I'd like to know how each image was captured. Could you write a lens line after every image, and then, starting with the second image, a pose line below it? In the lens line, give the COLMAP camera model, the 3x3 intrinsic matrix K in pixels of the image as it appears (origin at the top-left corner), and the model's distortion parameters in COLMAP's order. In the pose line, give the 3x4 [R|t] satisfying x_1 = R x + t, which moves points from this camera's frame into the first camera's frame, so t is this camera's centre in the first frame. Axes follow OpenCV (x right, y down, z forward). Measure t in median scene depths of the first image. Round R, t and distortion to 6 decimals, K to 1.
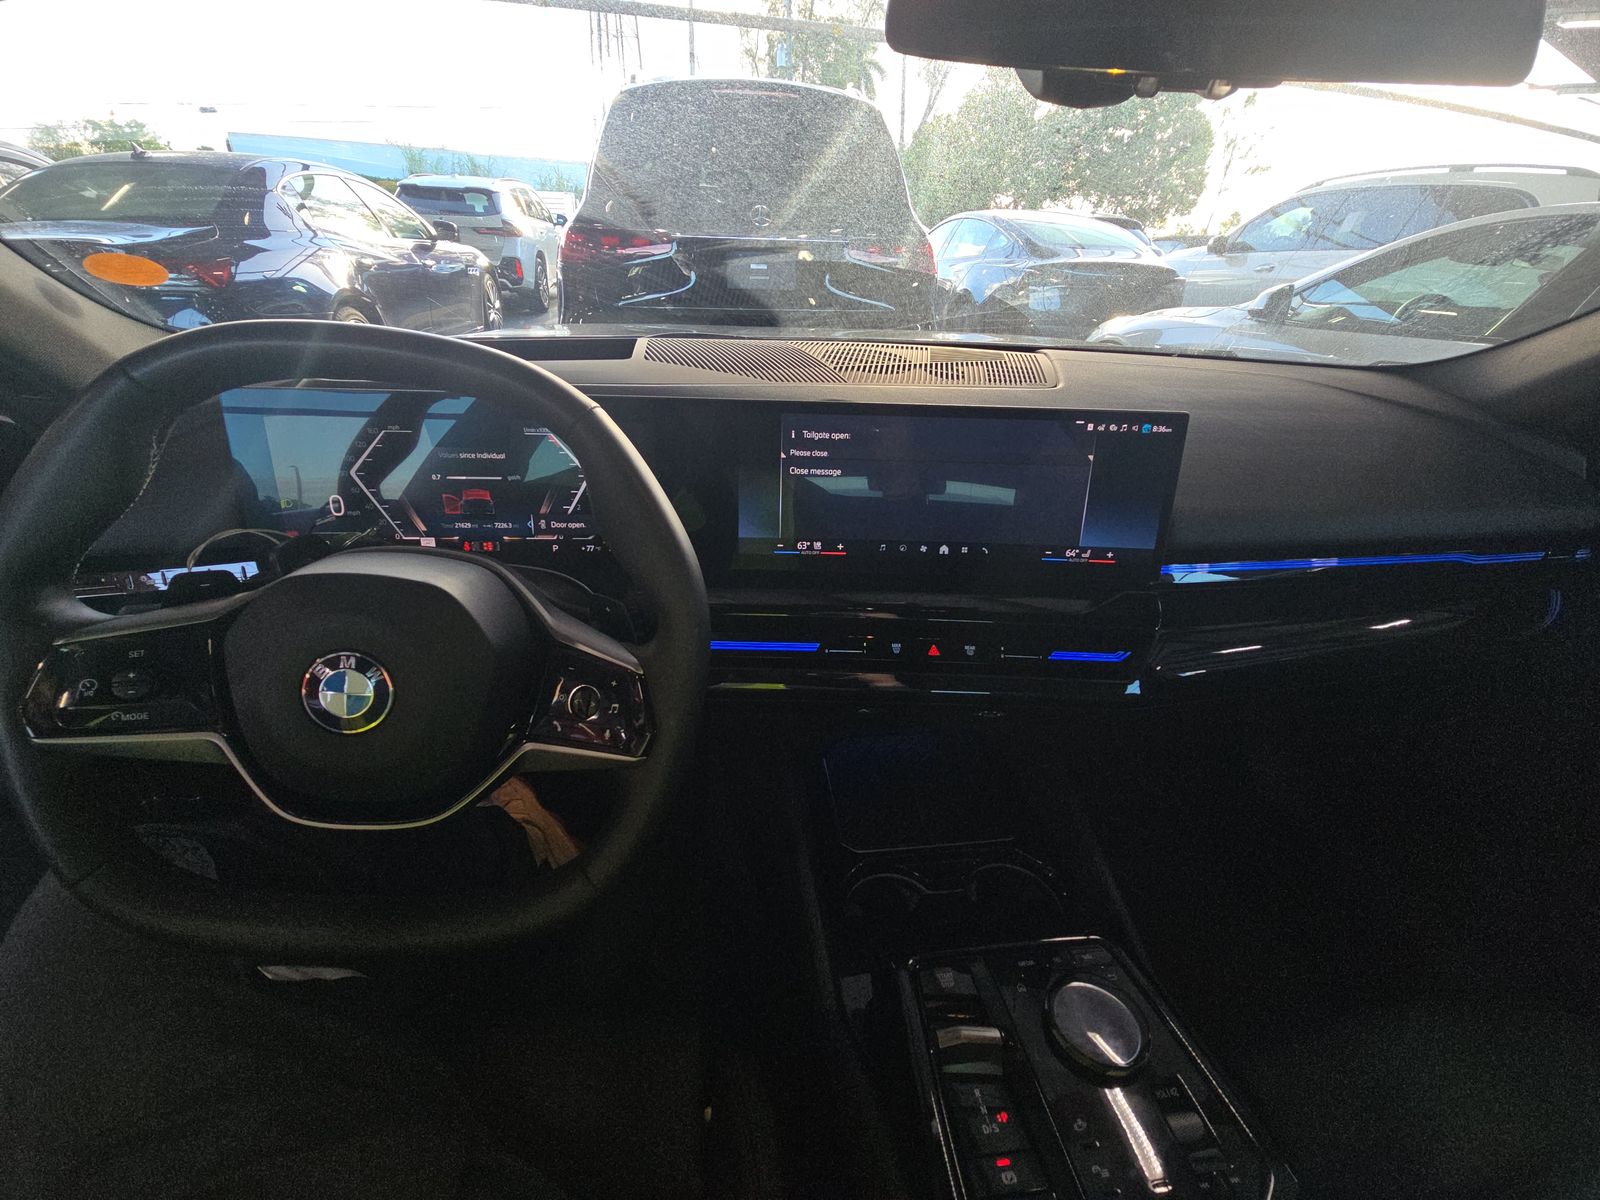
lens RADIAL K [[634.7, 0, 800.0], [0, 634.7, 600.0], [0, 0, 1]] dist [-0.005340, -0.000185]
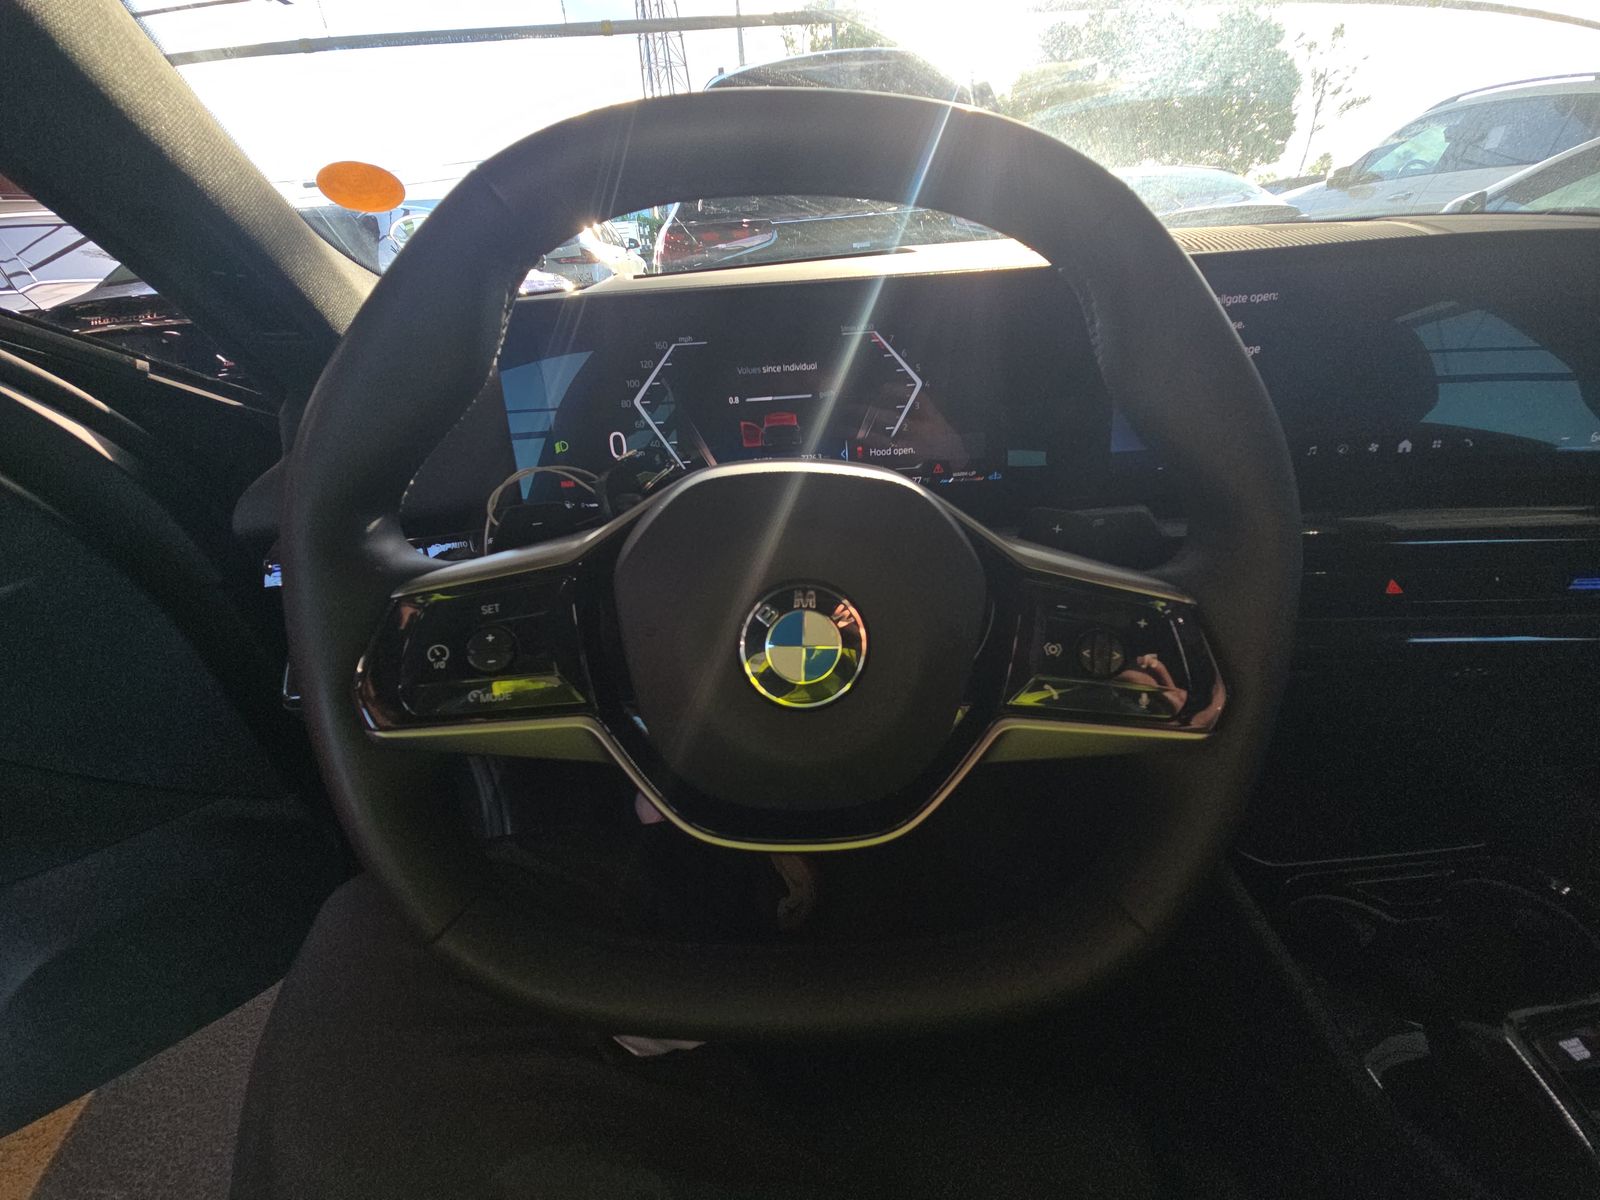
lens RADIAL K [[638.0, 0, 800.0], [0, 638.0, 600.0], [0, 0, 1]] dist [0.000096, -0.007795]
pose [[0.991081, -0.059255, -0.119365, -0.411431], [0.058268, 0.998232, -0.011743, 0.069099], [0.119850, 0.004683, 0.992781, 0.219391]]
